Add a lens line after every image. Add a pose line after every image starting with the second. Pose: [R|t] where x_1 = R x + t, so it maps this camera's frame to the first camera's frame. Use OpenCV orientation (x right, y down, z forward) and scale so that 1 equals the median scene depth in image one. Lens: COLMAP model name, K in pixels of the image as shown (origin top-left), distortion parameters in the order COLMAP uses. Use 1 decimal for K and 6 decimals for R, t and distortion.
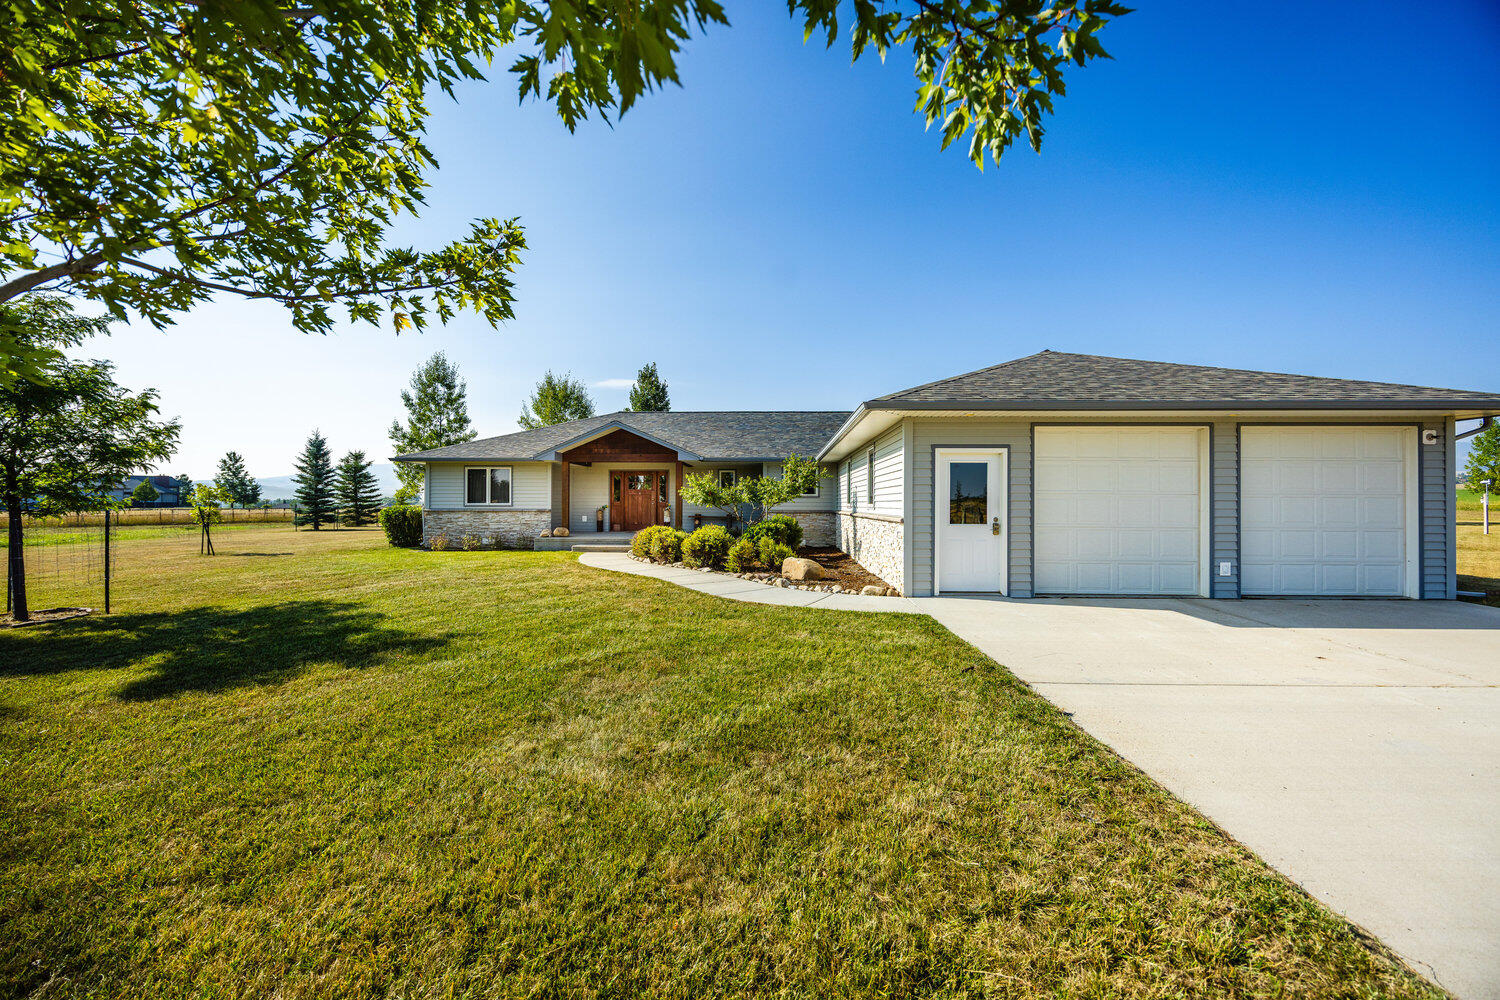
lens RADIAL K [[582.5, 0, 743.8], [0, 582.5, 496.0], [0, 0, 1]] dist [0.001576, 0.000290]
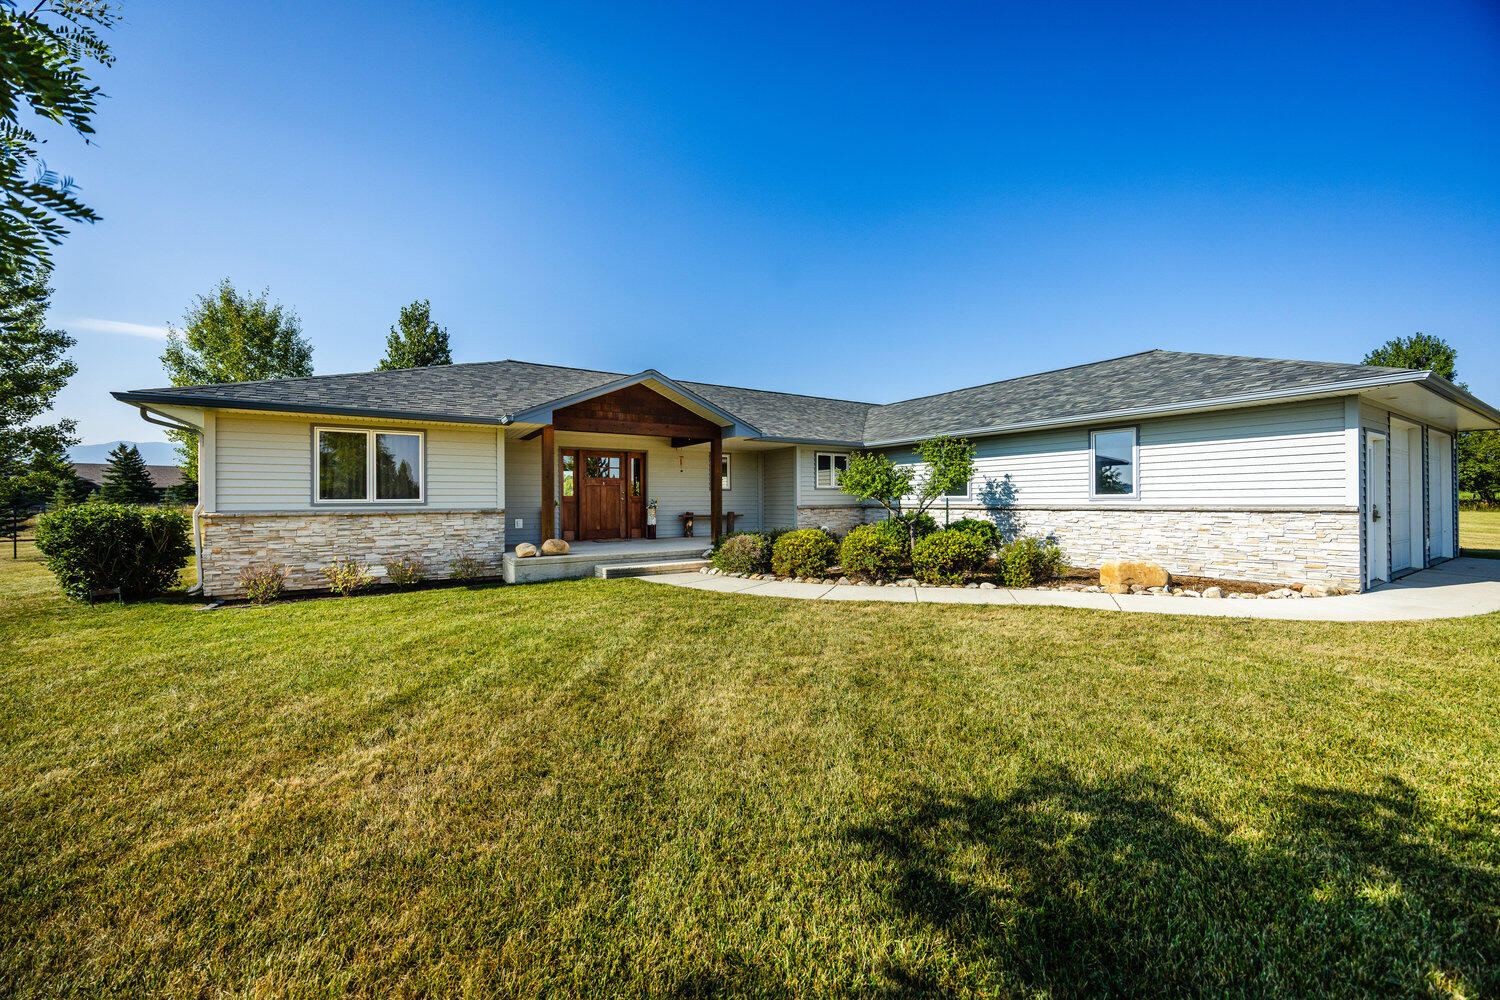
lens RADIAL K [[582.5, 0, 750.4], [0, 582.5, 497.6], [0, 0, 1]] dist [0.001576, 0.000290]
pose [[0.812868, -0.004493, 0.582431, -0.290994], [0.000461, 0.999975, 0.007072, 0.004635], [-0.582448, -0.005480, 0.812849, 0.236367]]
